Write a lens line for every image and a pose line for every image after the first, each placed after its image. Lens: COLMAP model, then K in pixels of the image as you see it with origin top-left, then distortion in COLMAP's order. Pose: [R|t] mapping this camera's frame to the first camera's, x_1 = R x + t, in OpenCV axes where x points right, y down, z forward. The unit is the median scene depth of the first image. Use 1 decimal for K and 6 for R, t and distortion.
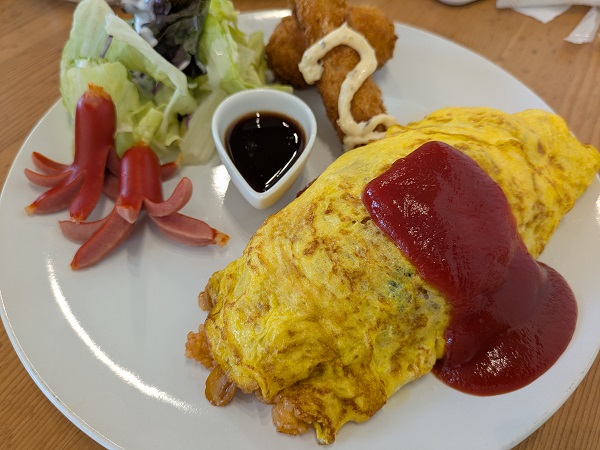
lens RADIAL K [[436.9, 0, 296.1], [0, 436.9, 225.3], [0, 0, 1]] dist [0.002523, -0.031942]
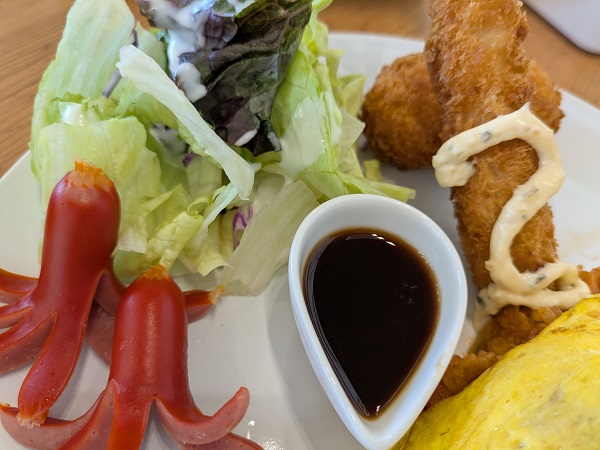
lens RADIAL K [[440.1, 0, 300.0], [0, 440.1, 225.0], [0, 0, 1]] dist [-0.031403, 0.001111]
pose [[0.991102, 0.128522, 0.034628, -0.242762], [-0.130048, 0.990432, 0.046170, -0.363554], [-0.028363, -0.050262, 0.998333, 0.519609]]
